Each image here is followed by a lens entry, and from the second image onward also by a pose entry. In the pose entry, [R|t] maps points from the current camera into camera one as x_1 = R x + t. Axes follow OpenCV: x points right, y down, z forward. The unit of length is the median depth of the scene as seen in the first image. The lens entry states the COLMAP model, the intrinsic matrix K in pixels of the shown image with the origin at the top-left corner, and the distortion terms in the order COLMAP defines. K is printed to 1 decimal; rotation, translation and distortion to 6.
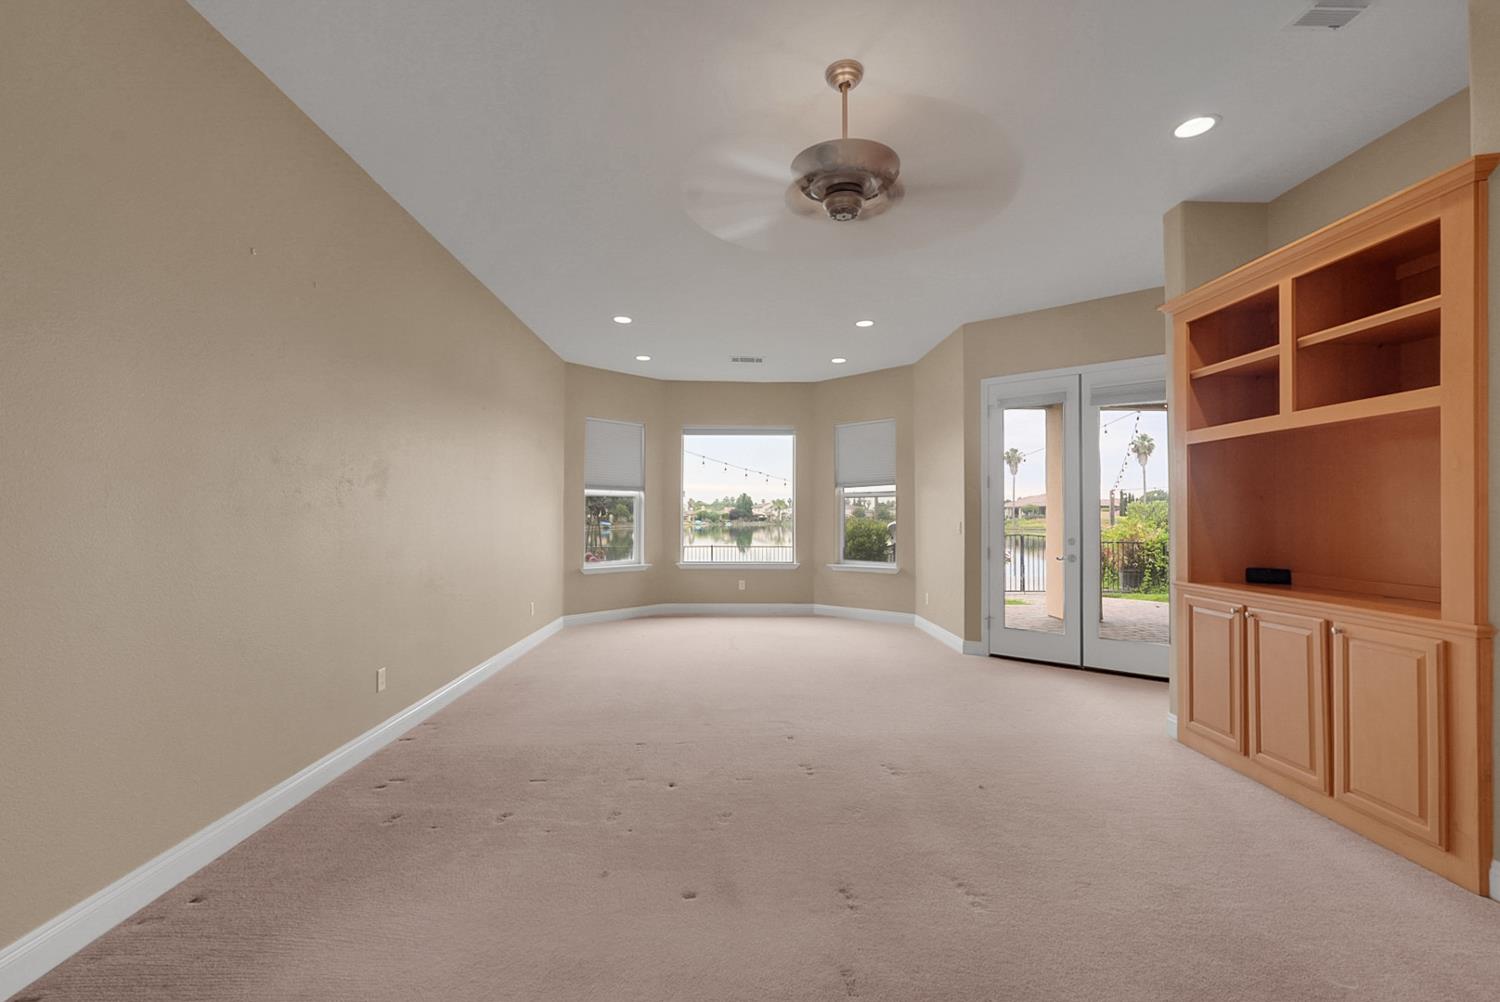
lens RADIAL K [[659.3, 0, 758.9], [0, 659.3, 509.1], [0, 0, 1]] dist [-0.007940, 0.000814]
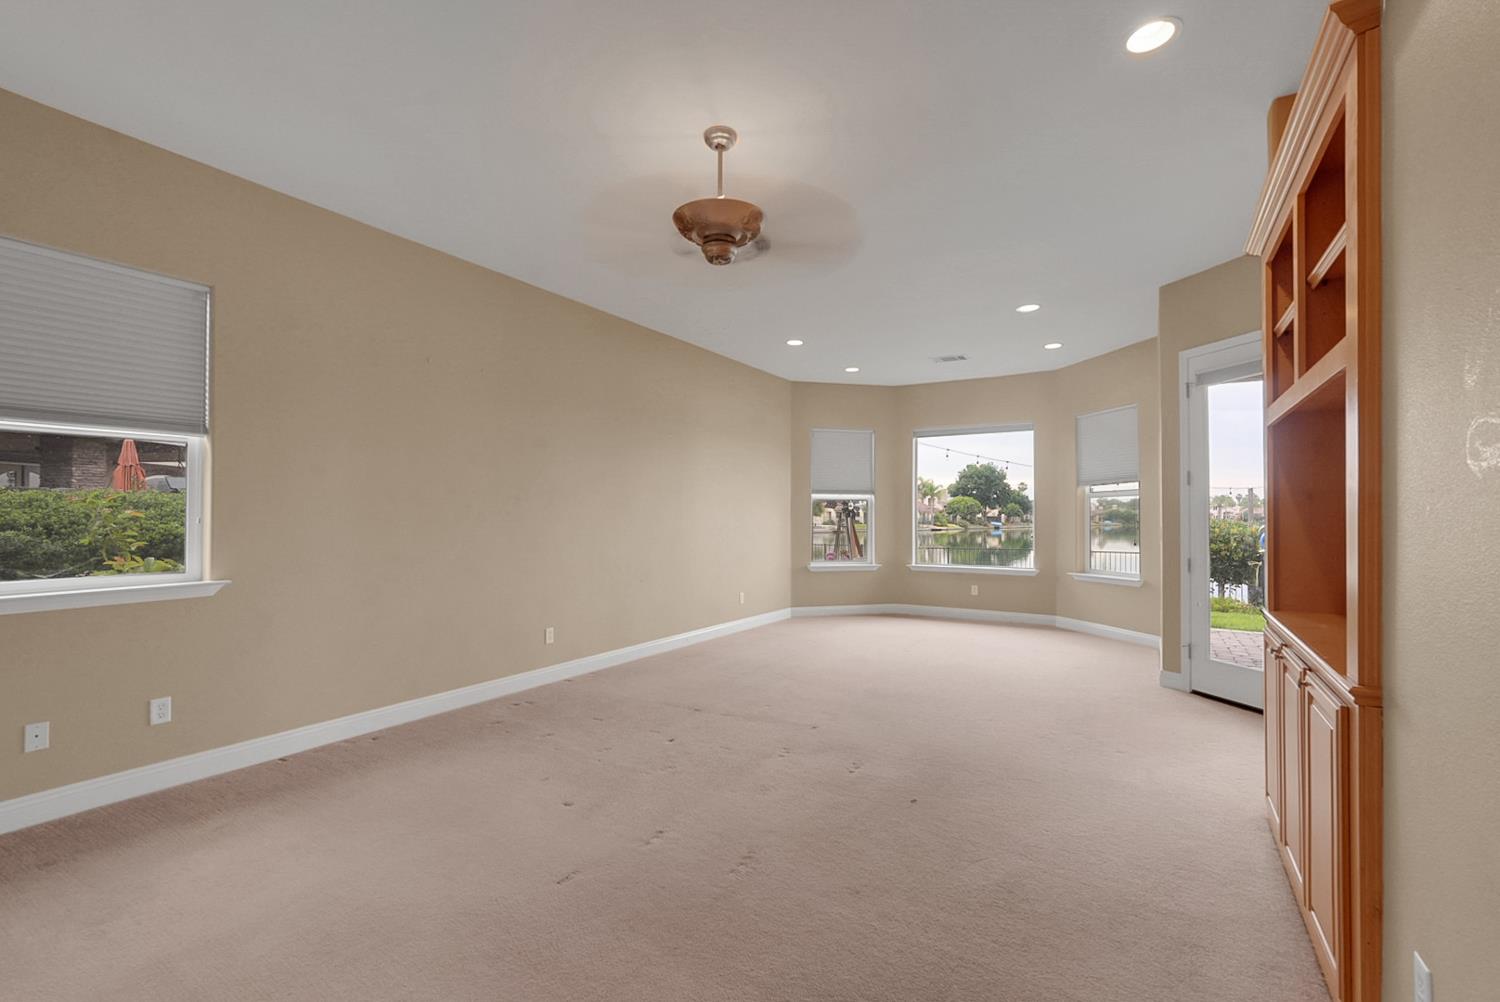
lens RADIAL K [[659.3, 0, 750.5], [0, 659.3, 507.1], [0, 0, 1]] dist [-0.007940, 0.000814]
pose [[0.831641, -0.009566, -0.555232, 0.257624], [0.007994, 0.999954, -0.005255, -0.003641], [0.555257, -0.000068, 0.831679, 0.021337]]
